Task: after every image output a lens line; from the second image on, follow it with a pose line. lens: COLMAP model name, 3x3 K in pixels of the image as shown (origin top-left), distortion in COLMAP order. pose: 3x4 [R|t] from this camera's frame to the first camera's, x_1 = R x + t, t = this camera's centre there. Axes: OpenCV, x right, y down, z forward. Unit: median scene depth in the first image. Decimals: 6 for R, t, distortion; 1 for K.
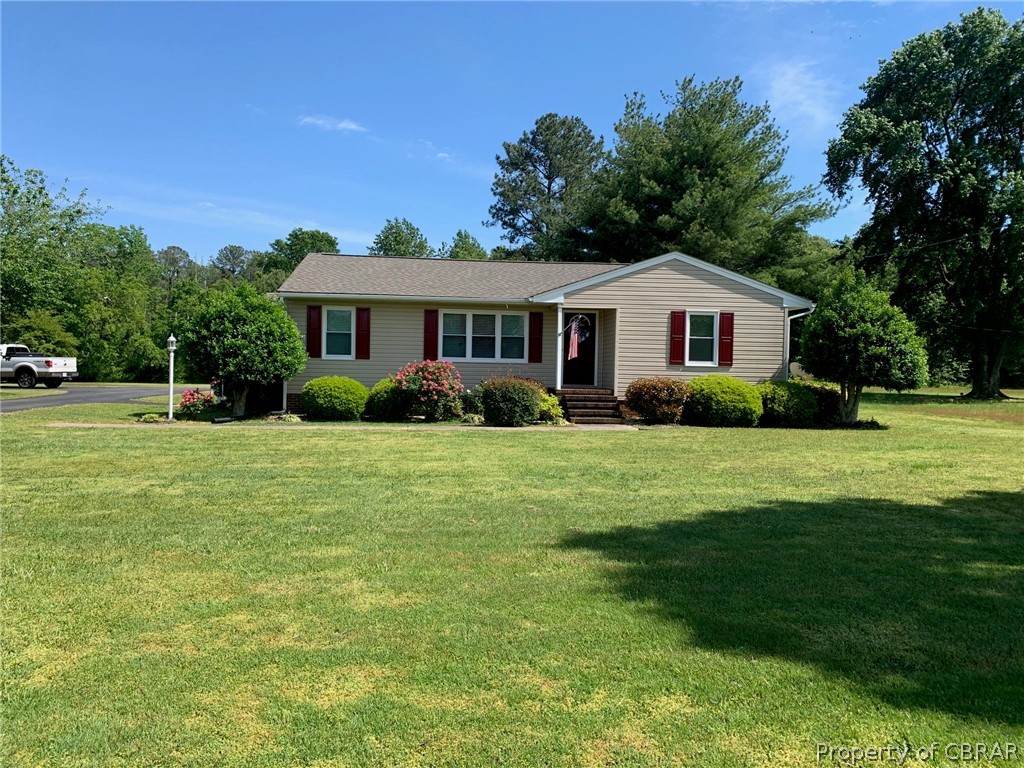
lens RADIAL K [[787.9, 0, 512.0], [0, 787.9, 384.0], [0, 0, 1]] dist [0.003780, 0.000158]
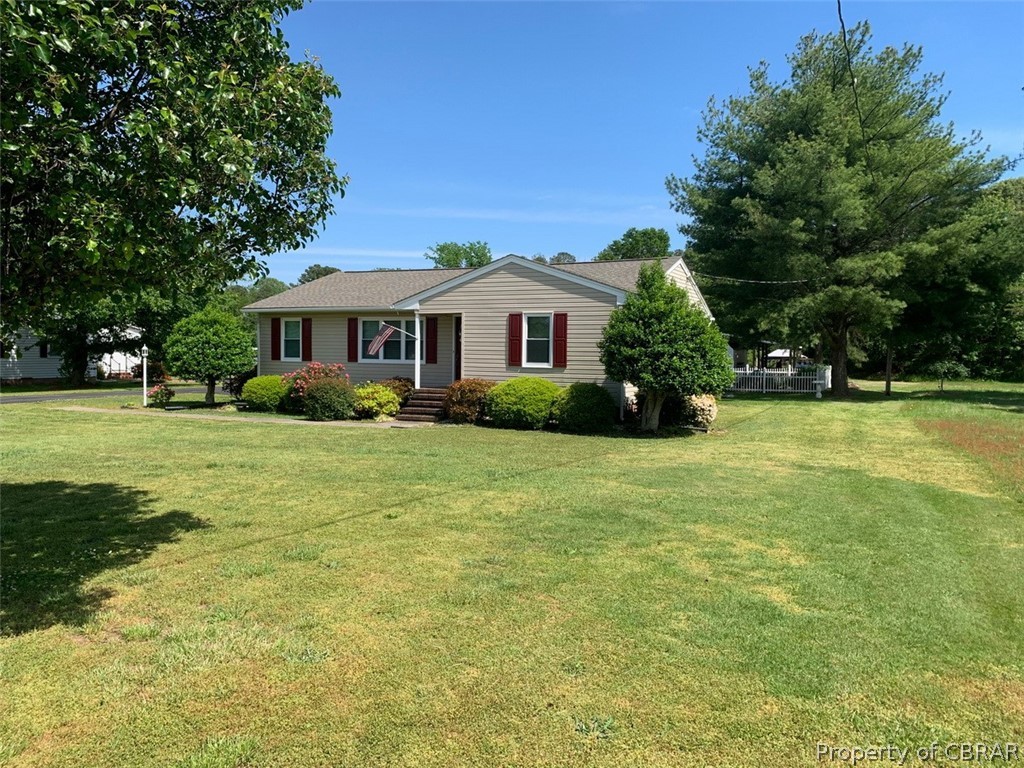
lens RADIAL K [[766.7, 0, 512.0], [0, 766.7, 384.0], [0, 0, 1]] dist [-0.001904, -0.000125]
pose [[0.883339, 0.010194, -0.468624, 0.668733], [-0.006139, 0.999929, 0.010181, -0.011434], [0.468695, -0.006116, 0.883339, 0.124032]]
